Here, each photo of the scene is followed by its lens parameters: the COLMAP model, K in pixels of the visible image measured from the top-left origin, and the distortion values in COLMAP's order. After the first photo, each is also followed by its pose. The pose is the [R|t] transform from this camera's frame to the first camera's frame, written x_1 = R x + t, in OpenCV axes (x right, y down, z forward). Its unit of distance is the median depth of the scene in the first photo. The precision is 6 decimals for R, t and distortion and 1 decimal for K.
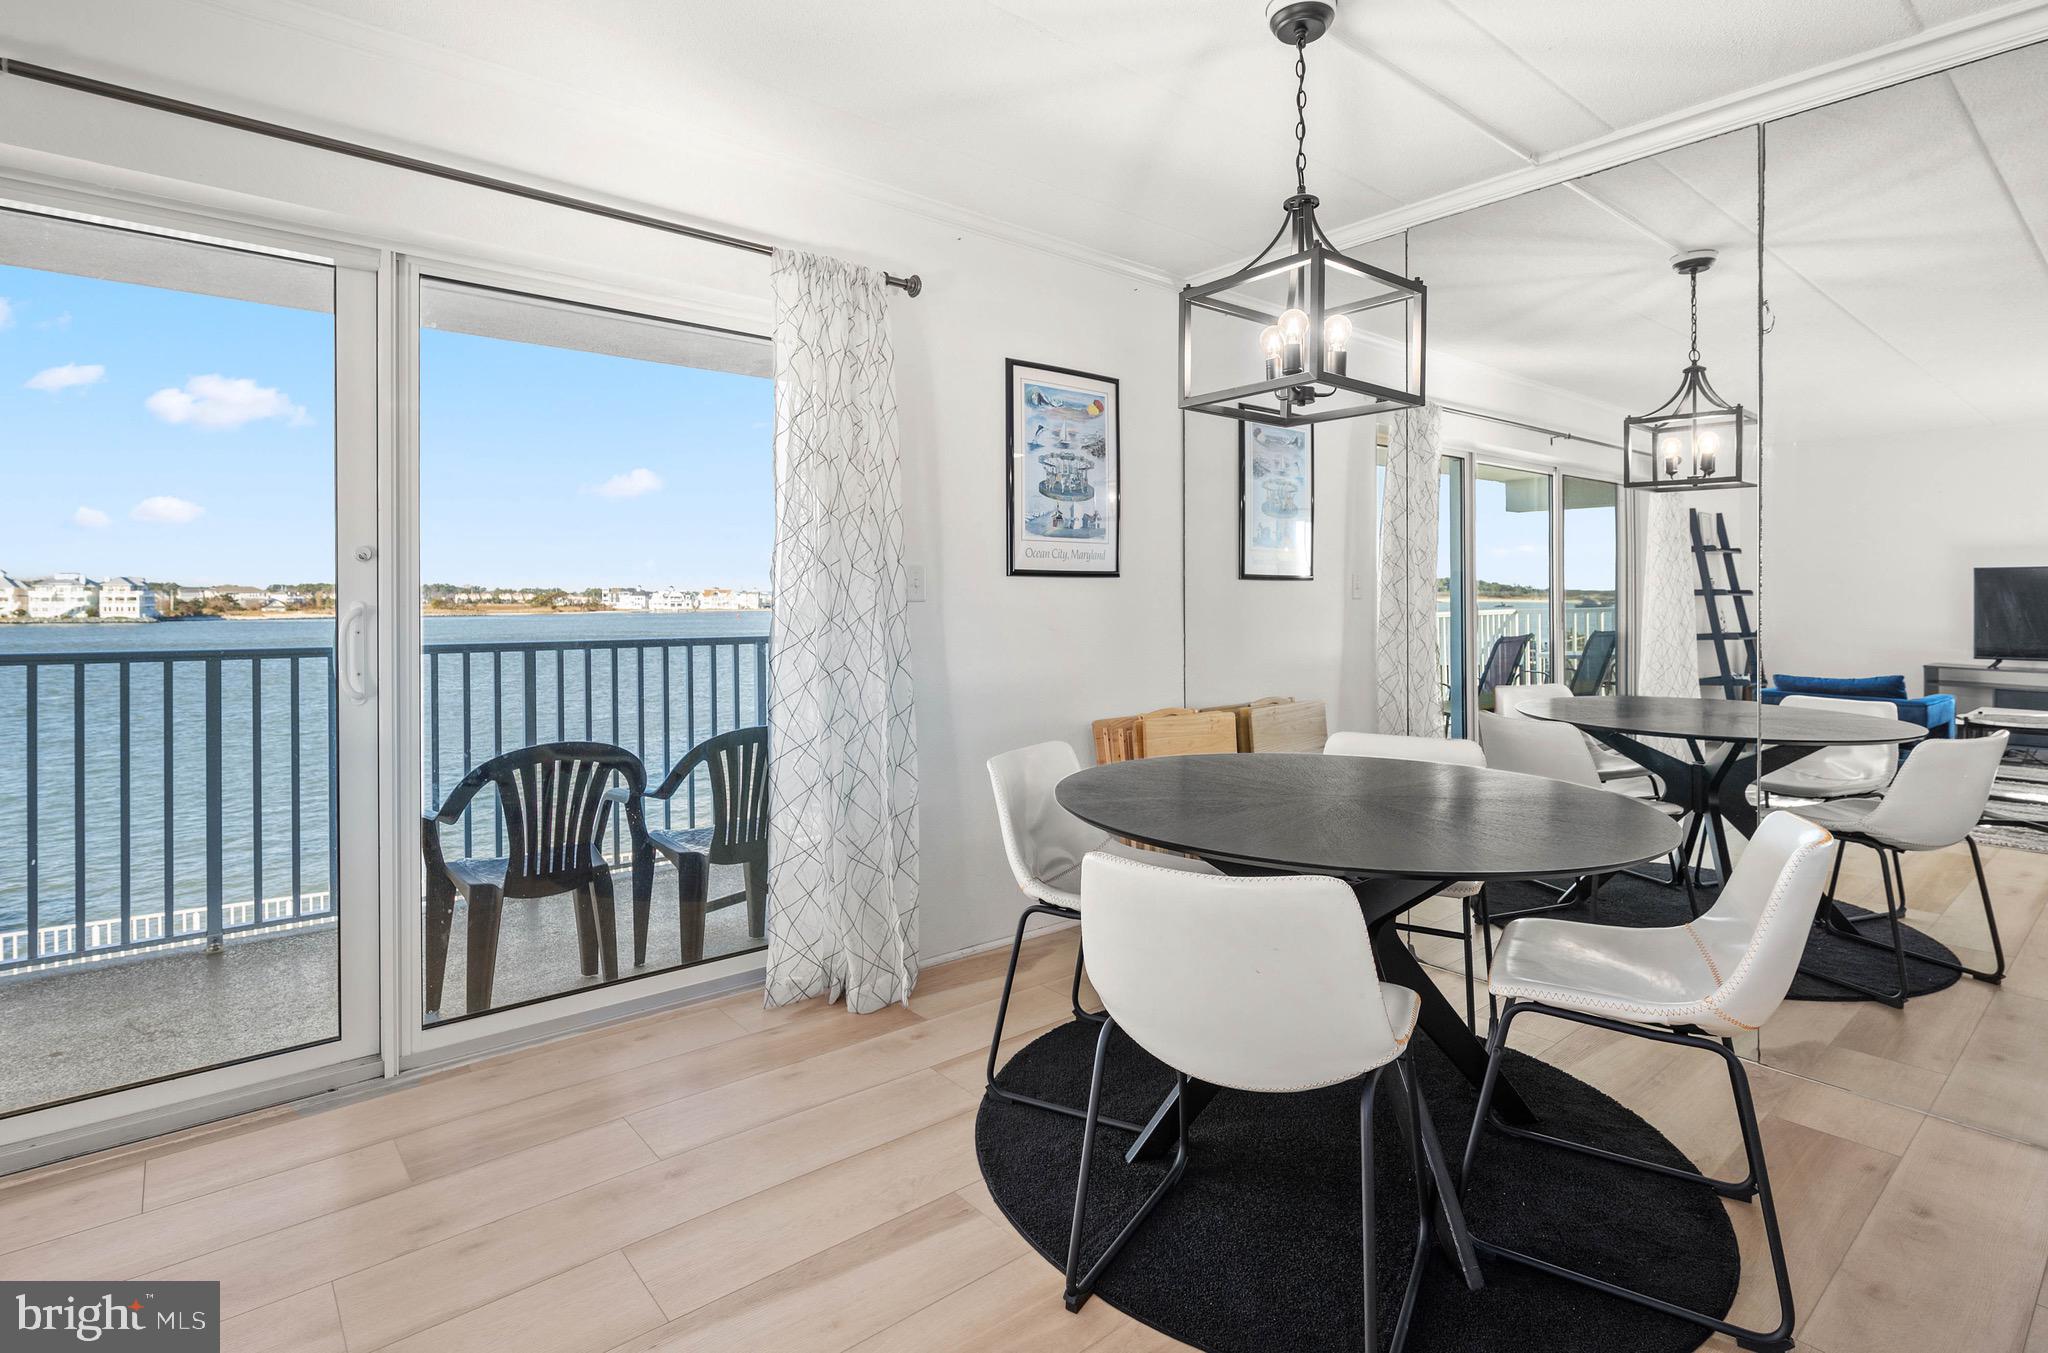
lens RADIAL K [[991.6, 0, 1001.0], [0, 991.6, 609.9], [0, 0, 1]] dist [0.005336, -0.002608]
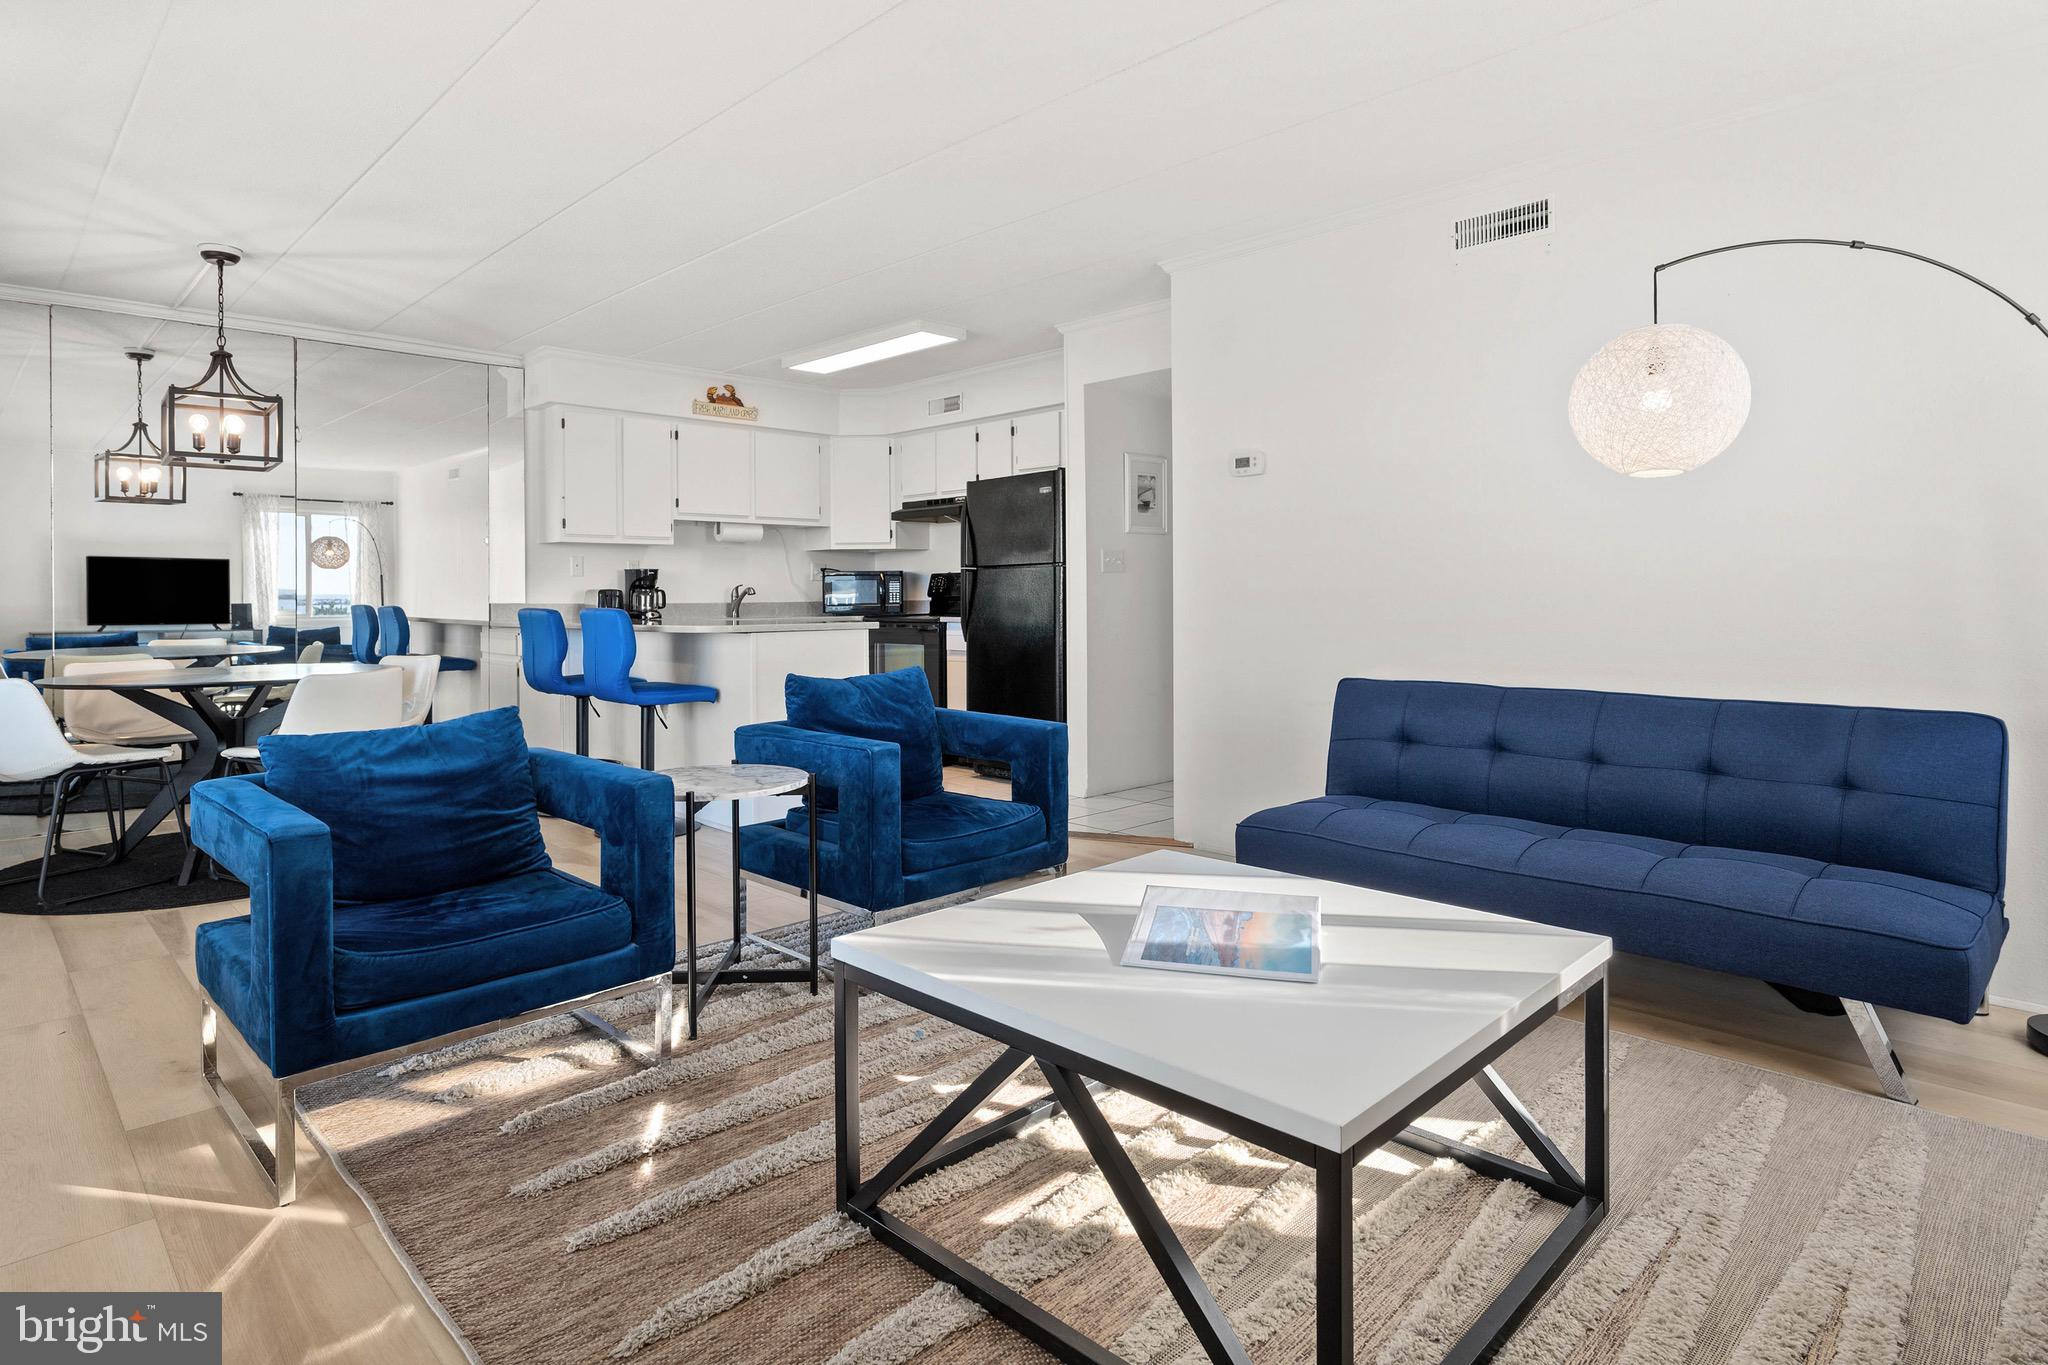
lens RADIAL K [[1137.7, 0, 1014.1], [0, 1137.7, 598.0], [0, 0, 1]] dist [0.029591, 0.001360]
pose [[-0.081304, -0.001534, 0.996688, -1.366241], [0.016121, 0.999866, 0.002854, 0.045810], [-0.996559, 0.016300, -0.081268, -0.213286]]
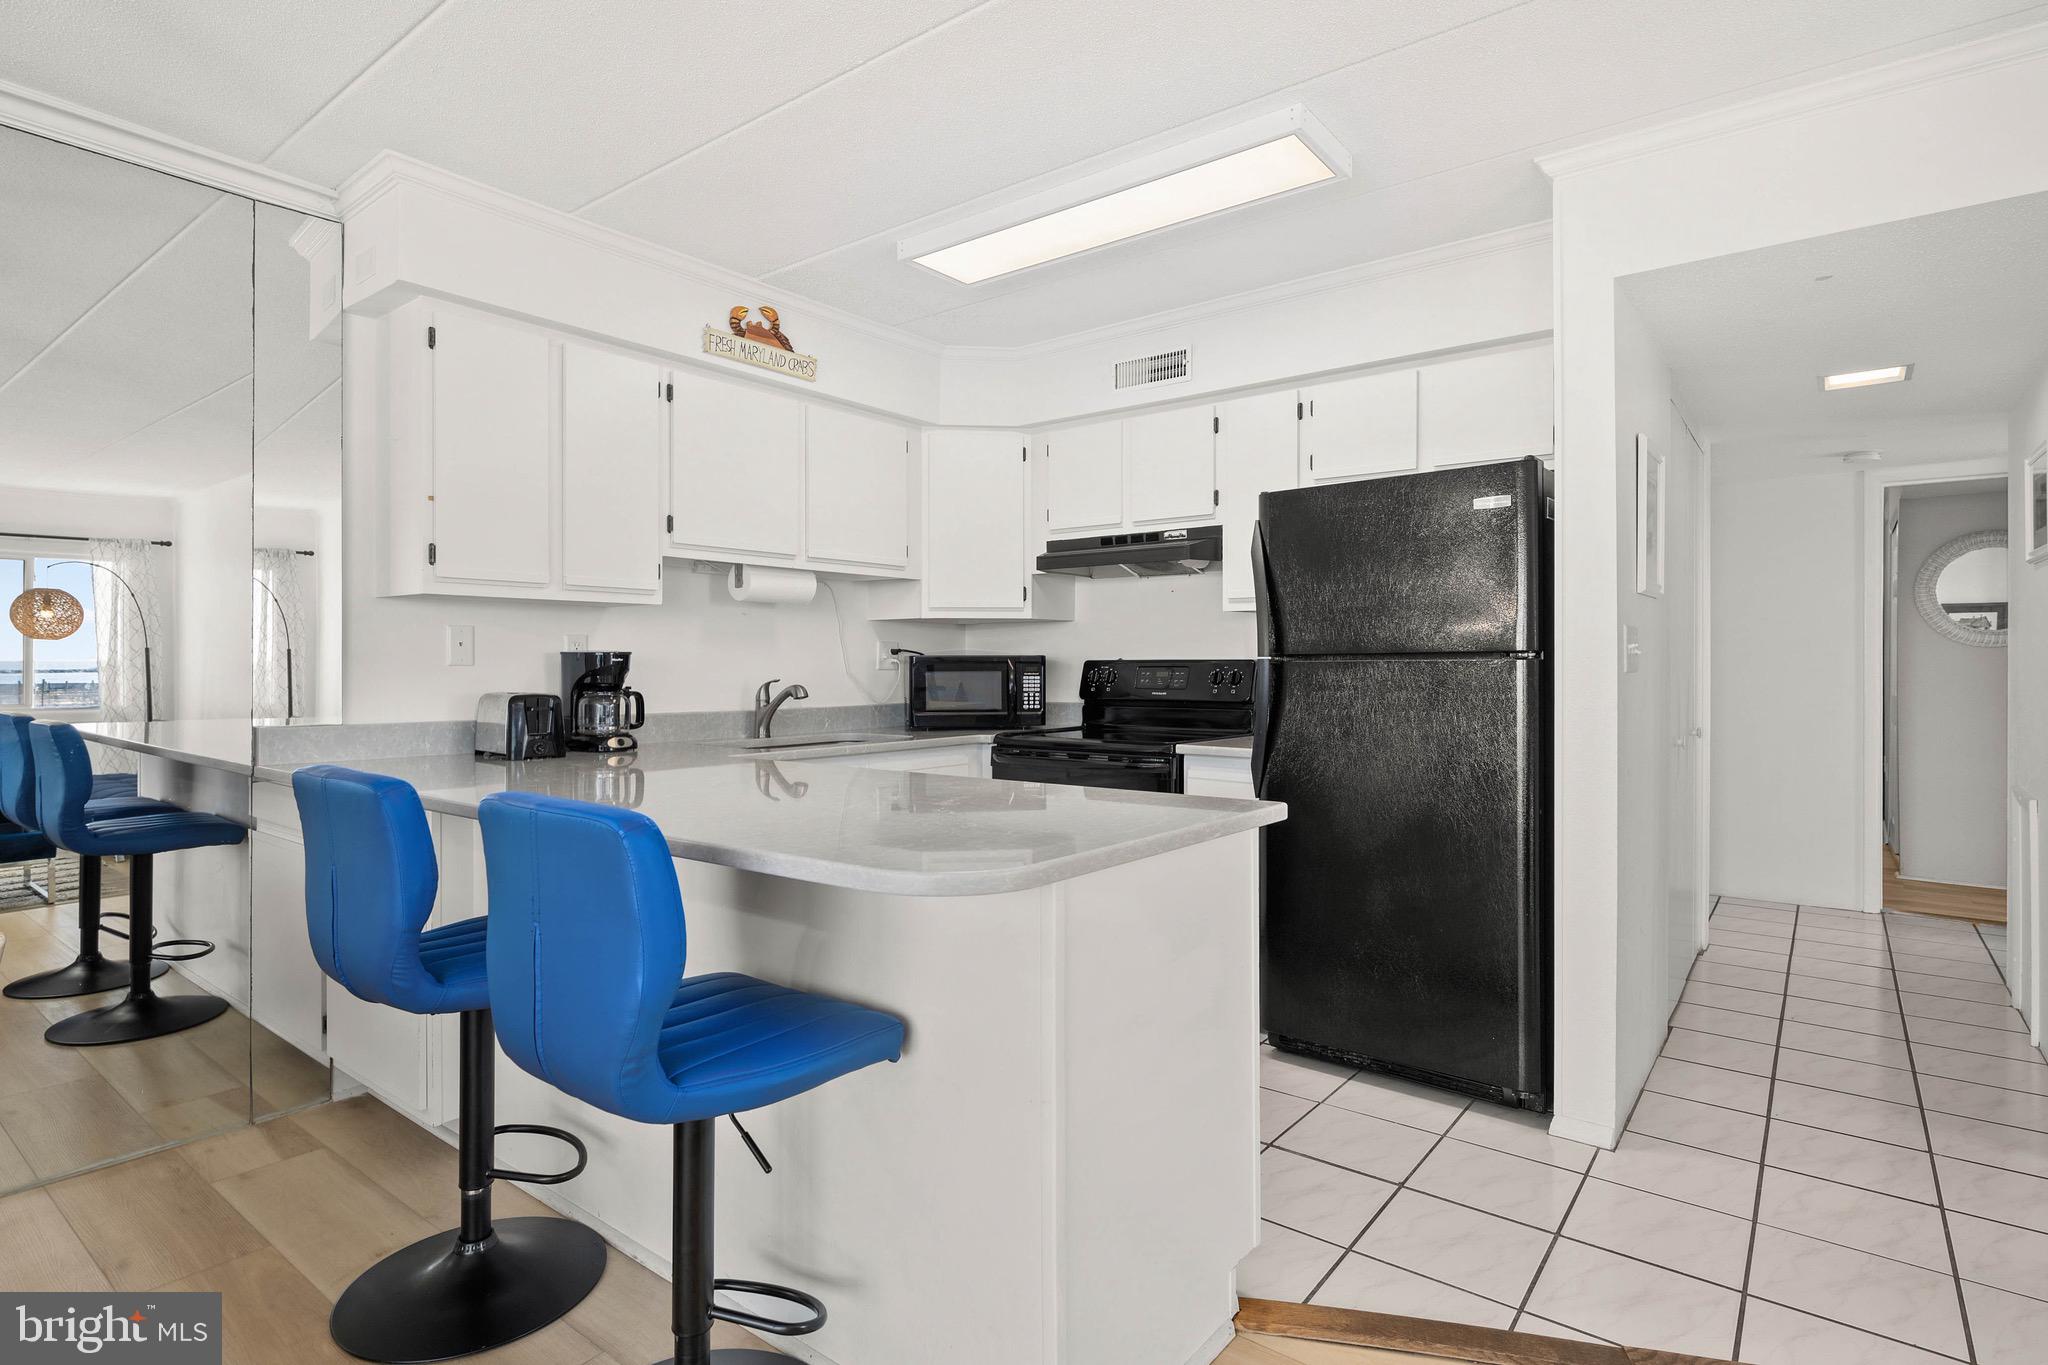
lens RADIAL K [[1033.2, 0, 1048.3], [0, 1033.2, 662.2], [0, 0, 1]] dist [-0.000475, 0.001666]
pose [[-0.232563, -0.000291, 0.972581, -0.170463], [0.009362, 0.999953, 0.002538, -0.005259], [-0.972536, 0.009696, -0.232549, 0.137075]]
